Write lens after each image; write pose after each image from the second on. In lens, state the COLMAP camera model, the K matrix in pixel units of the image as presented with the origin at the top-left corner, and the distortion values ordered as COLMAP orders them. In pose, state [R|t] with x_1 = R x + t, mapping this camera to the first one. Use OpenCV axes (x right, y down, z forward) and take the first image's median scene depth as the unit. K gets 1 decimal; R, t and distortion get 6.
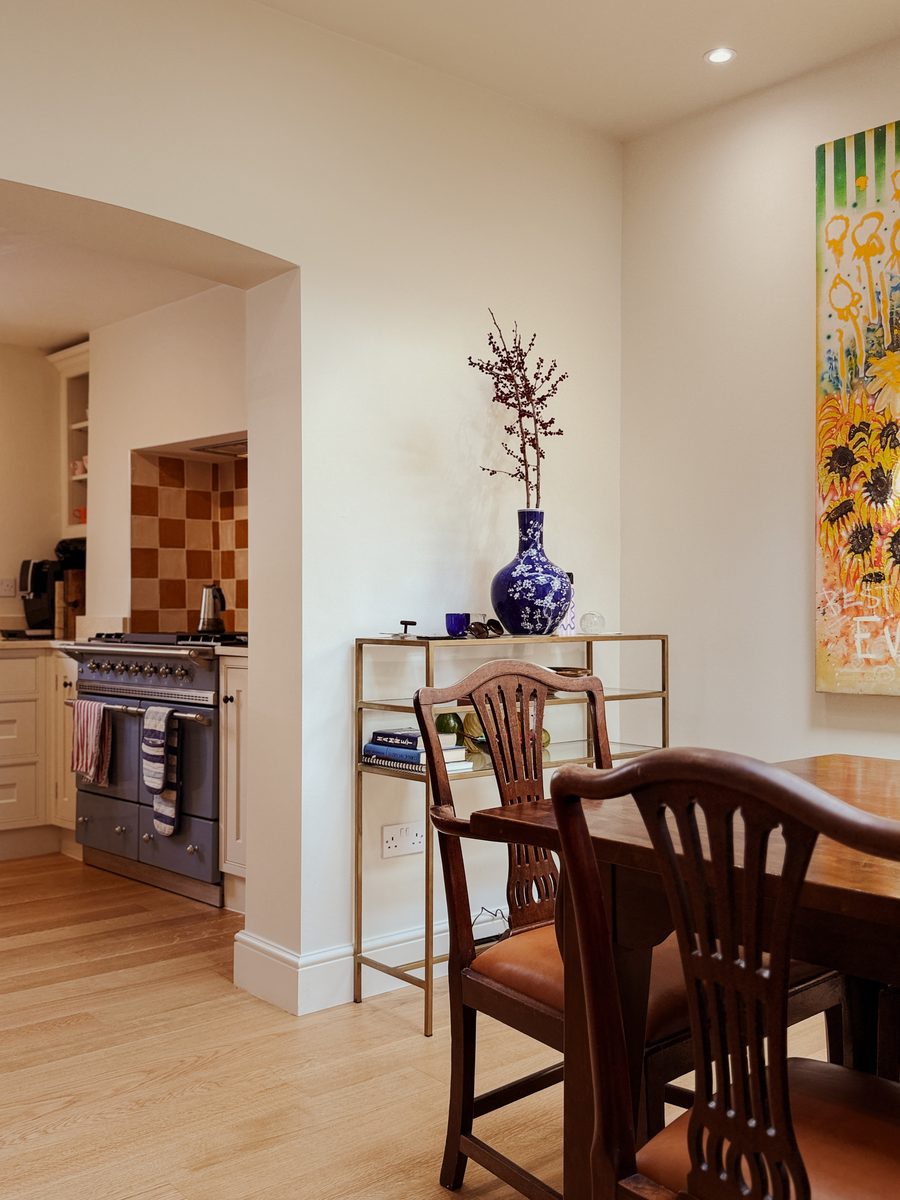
lens RADIAL K [[1164.0, 0, 448.5], [0, 1164.0, 611.4], [0, 0, 1]] dist [0.019194, 0.000000]
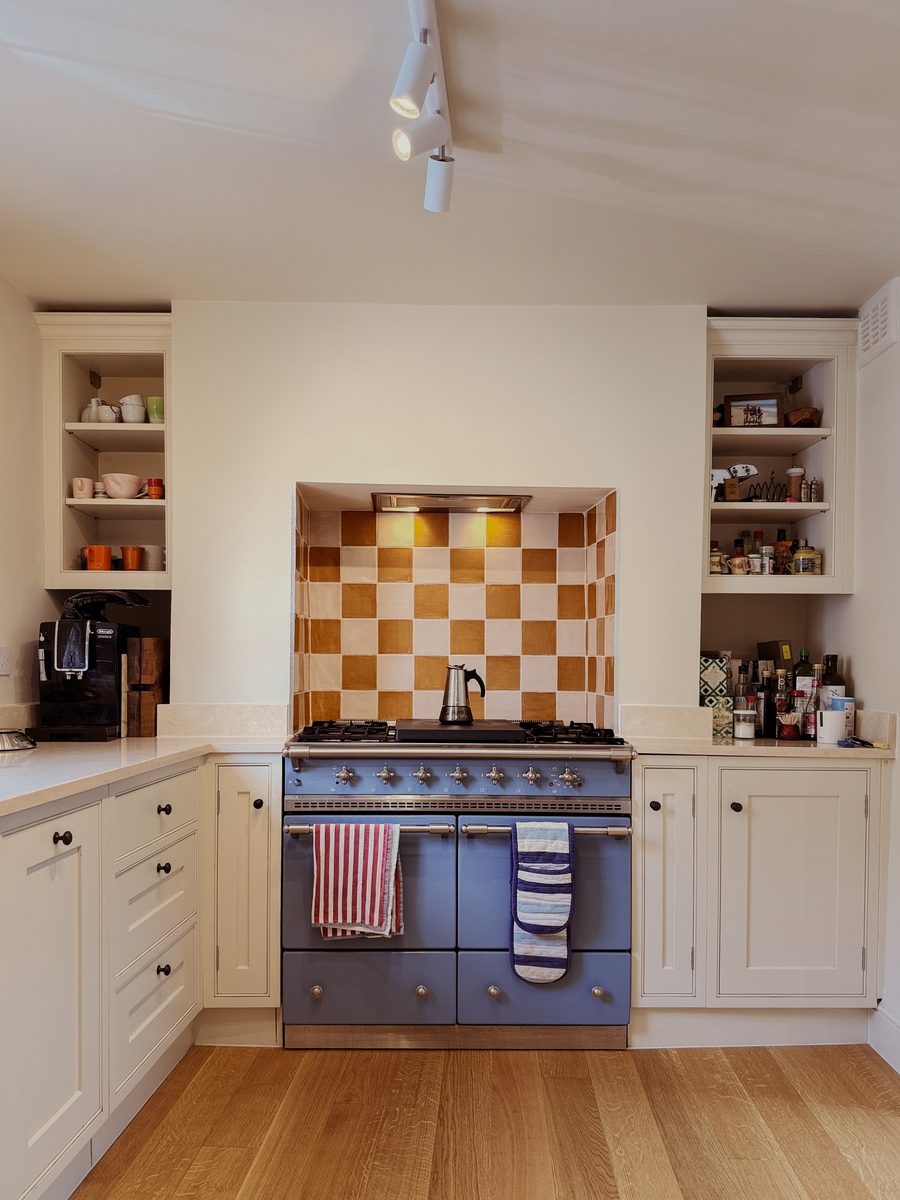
lens RADIAL K [[933.8, 0, 449.4], [0, 933.8, 635.7], [0, 0, 1]] dist [0.096312, -0.012832]
pose [[0.681444, 0.021964, 0.731540, -0.639422], [-0.009111, 0.999727, -0.021530, -0.027481], [-0.731813, 0.008006, 0.681458, 0.497095]]
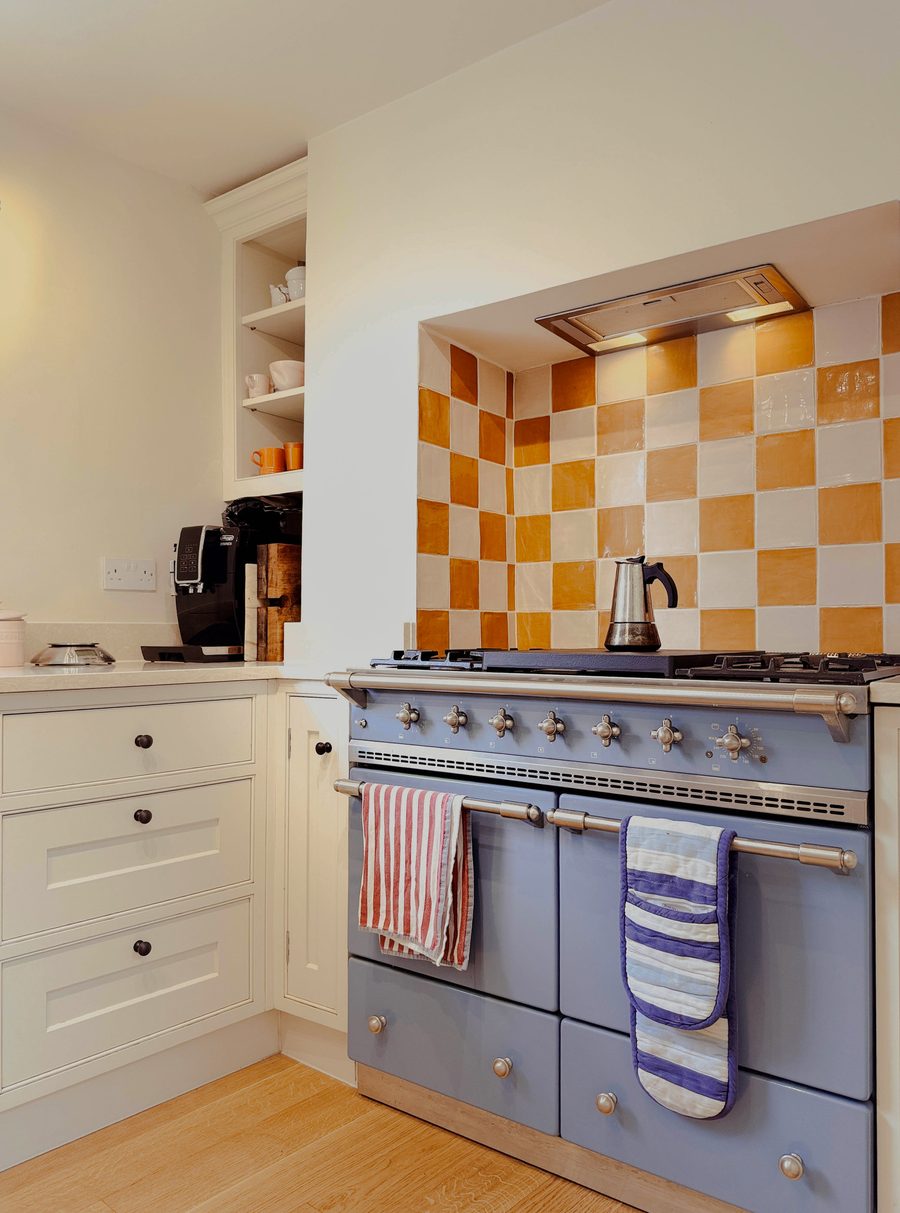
lens RADIAL K [[913.6, 0, 439.8], [0, 913.6, 605.5], [0, 0, 1]] dist [0.051045, -0.055891]
pose [[0.989671, 0.000224, 0.143358, -0.318599], [0.003389, 0.999683, -0.024963, 0.007548], [-0.143318, 0.025191, 0.989356, 0.552007]]
